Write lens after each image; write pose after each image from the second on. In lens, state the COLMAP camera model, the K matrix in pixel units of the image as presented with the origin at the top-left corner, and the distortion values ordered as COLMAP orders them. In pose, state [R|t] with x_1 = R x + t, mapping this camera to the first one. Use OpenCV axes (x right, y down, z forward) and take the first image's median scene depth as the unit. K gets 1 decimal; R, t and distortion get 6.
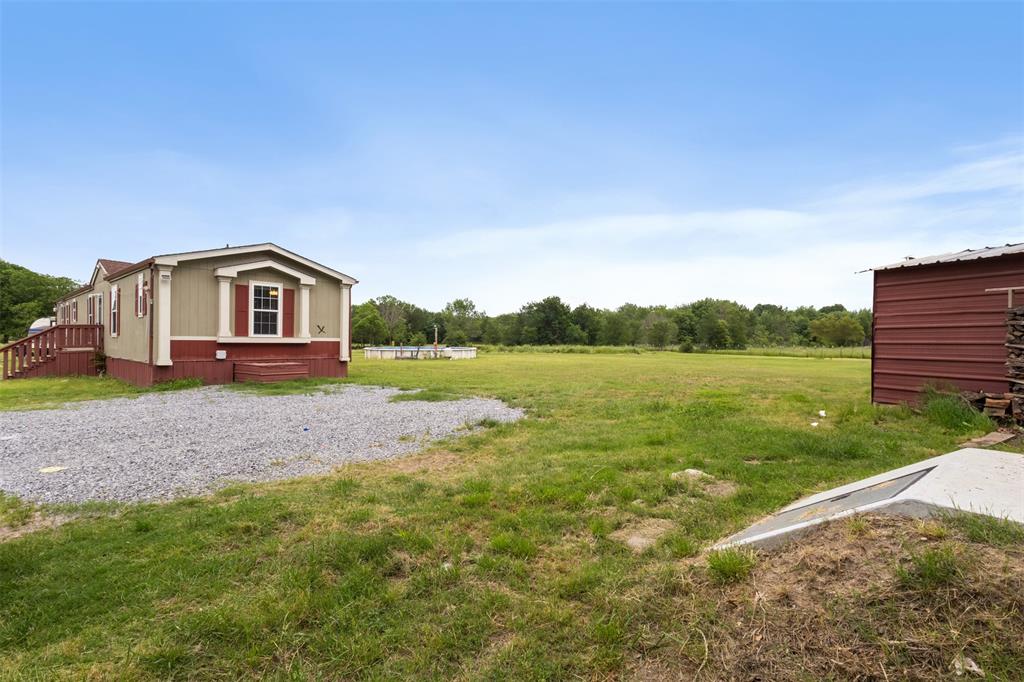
lens RADIAL K [[474.3, 0, 518.9], [0, 474.3, 338.9], [0, 0, 1]] dist [0.005302, 0.000649]
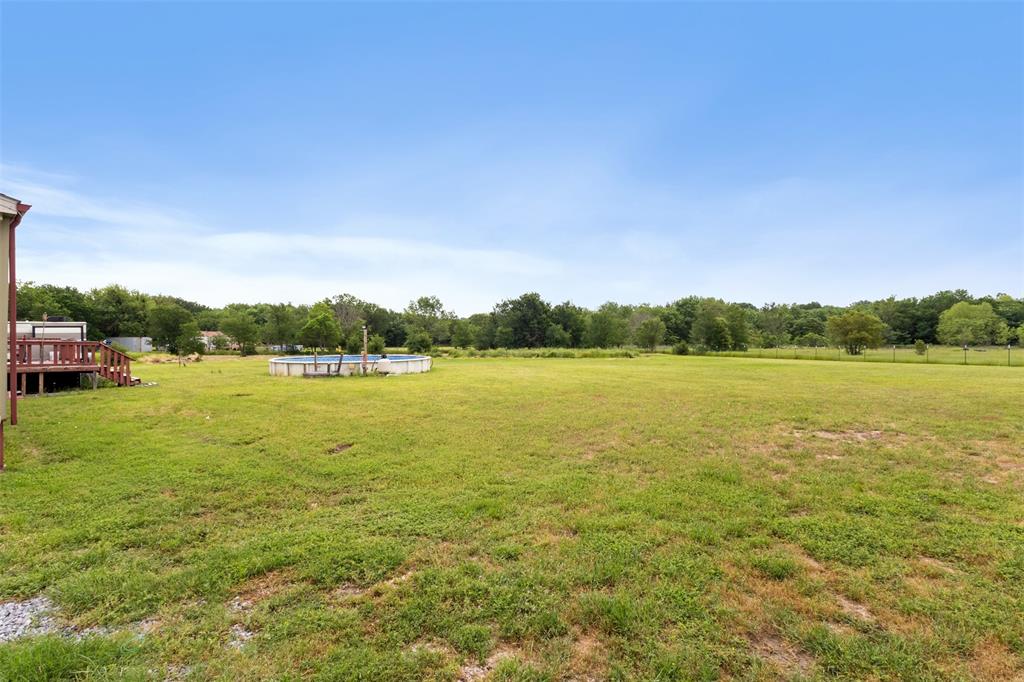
lens RADIAL K [[474.3, 0, 510.9], [0, 474.3, 338.2], [0, 0, 1]] dist [0.005302, 0.000649]
pose [[0.999343, -0.010241, 0.034762, 0.003540], [0.010366, 0.999941, -0.003398, -0.002509], [-0.034725, 0.003756, 0.999390, 0.125309]]
